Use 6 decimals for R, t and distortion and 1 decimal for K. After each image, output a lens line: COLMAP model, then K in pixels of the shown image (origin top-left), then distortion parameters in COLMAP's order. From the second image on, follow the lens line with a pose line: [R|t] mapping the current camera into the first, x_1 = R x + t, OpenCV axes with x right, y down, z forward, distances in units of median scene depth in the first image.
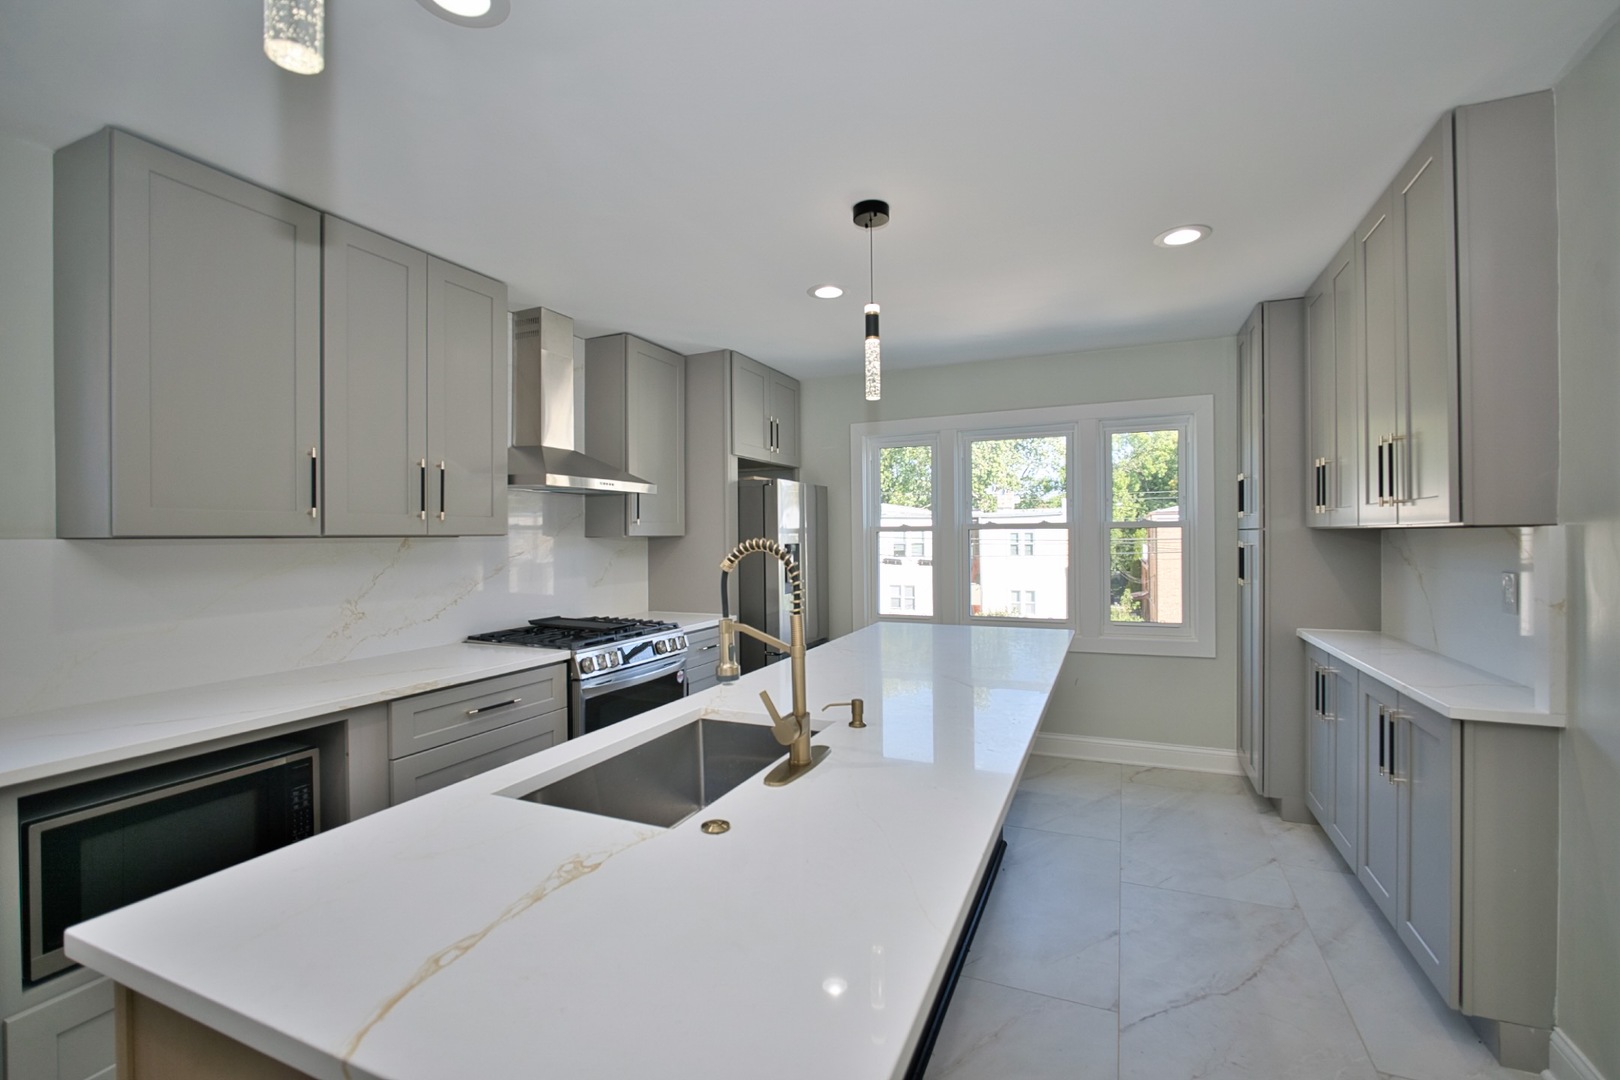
lens RADIAL K [[696.3, 0, 812.9], [0, 696.3, 538.1], [0, 0, 1]] dist [-0.000155, 0.000124]
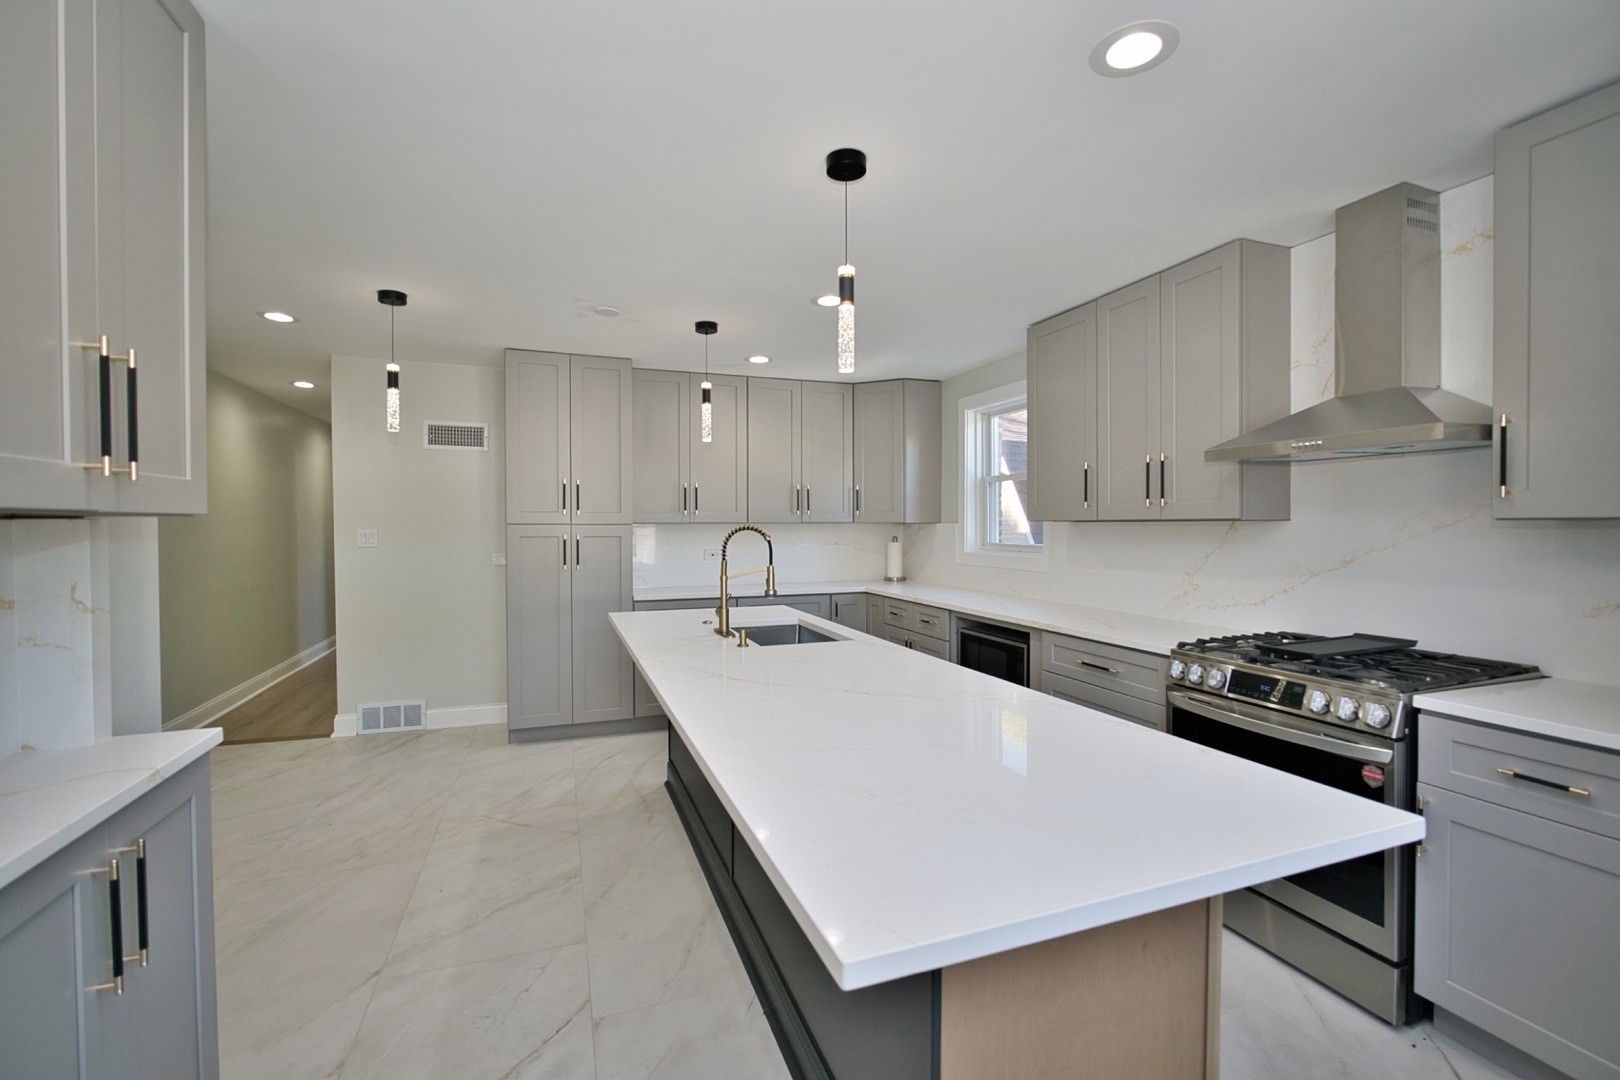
lens RADIAL K [[696.3, 0, 809.8], [0, 696.3, 534.0], [0, 0, 1]] dist [-0.000155, 0.000124]
pose [[-0.710616, 0.013468, -0.703451, 0.680030], [-0.000753, 0.999802, 0.019903, -0.002720], [0.703580, 0.014673, -0.710465, 1.432723]]
